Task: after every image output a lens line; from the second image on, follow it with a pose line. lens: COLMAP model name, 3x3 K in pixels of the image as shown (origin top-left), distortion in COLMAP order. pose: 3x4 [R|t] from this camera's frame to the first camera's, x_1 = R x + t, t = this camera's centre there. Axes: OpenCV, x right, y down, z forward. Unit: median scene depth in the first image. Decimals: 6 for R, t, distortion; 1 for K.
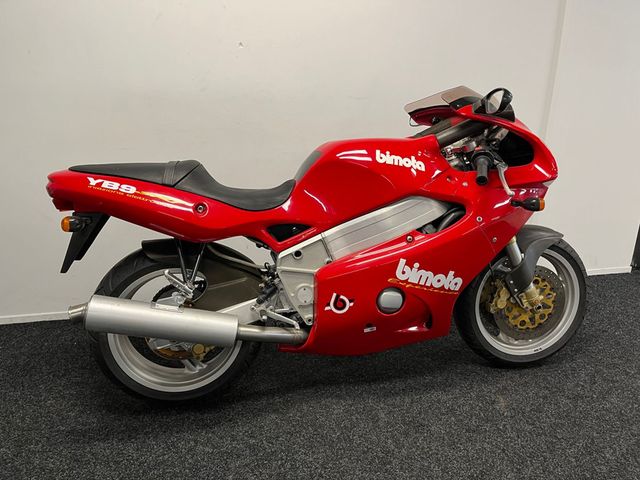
lens RADIAL K [[486.6, 0, 326.4], [0, 486.6, 237.1], [0, 0, 1]] dist [0.072783, -0.098896]
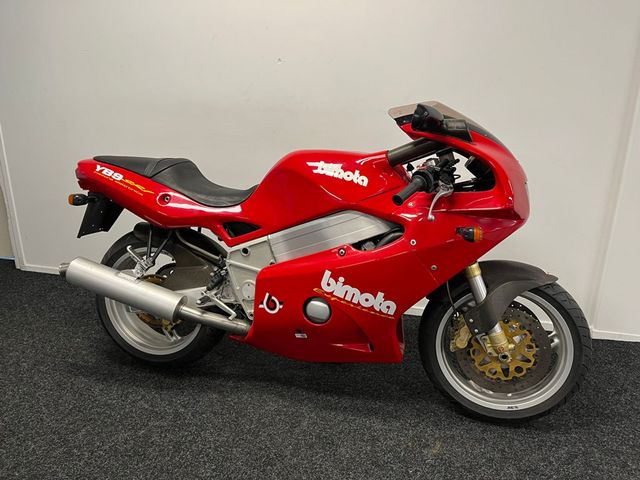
lens RADIAL K [[486.6, 0, 323.5], [0, 486.6, 237.4], [0, 0, 1]] dist [0.072783, -0.098896]
pose [[0.907650, 0.134222, -0.397688, 0.510628], [-0.145988, 0.989286, 0.000699, -0.021139], [0.393521, 0.057423, 0.917521, 0.072822]]
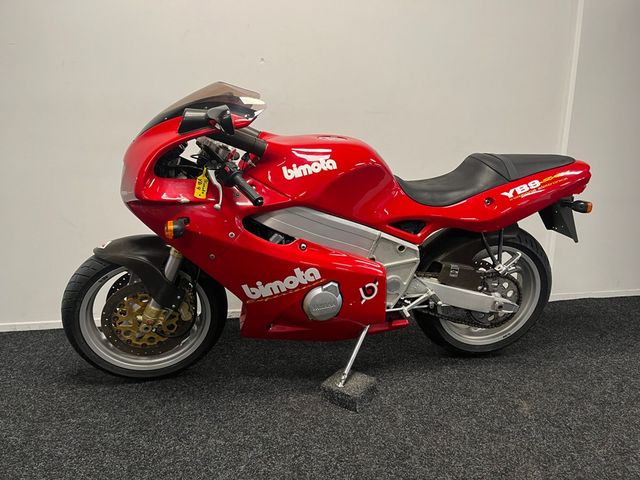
lens RADIAL K [[486.6, 0, 325.8], [0, 486.6, 239.7], [0, 0, 1]] dist [0.072783, -0.098896]
pose [[0.999465, 0.006661, -0.032015, -0.003238], [-0.009972, 0.994486, -0.104393, 0.124627], [0.031143, 0.104657, 0.994021, 0.000741]]
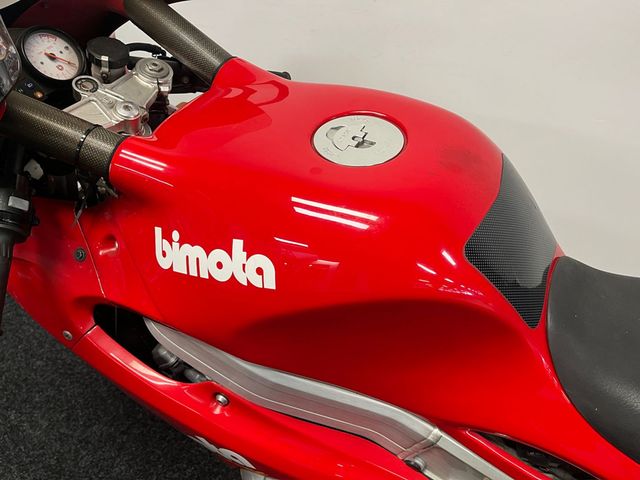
lens RADIAL K [[486.6, 0, 320.3], [0, 486.6, 240.2], [0, 0, 1]] dist [0.072783, -0.098896]
pose [[0.777874, 0.372266, -0.506291, 0.143086], [-0.180713, 0.904136, 0.387144, -0.254829], [0.601877, -0.209655, 0.770577, 0.728899]]
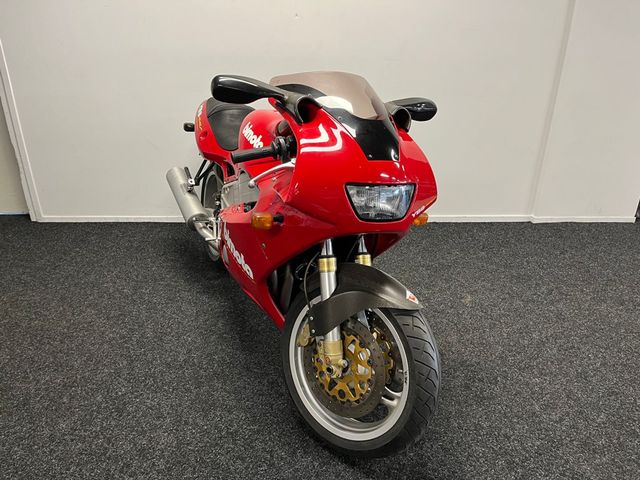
lens RADIAL K [[486.6, 0, 320.6], [0, 486.6, 236.6], [0, 0, 1]] dist [0.072783, -0.098896]
pose [[0.984150, 0.075541, -0.160442, 0.173553], [-0.061007, 0.993733, 0.093666, 0.073588], [0.166512, -0.082394, 0.982591, -0.383721]]
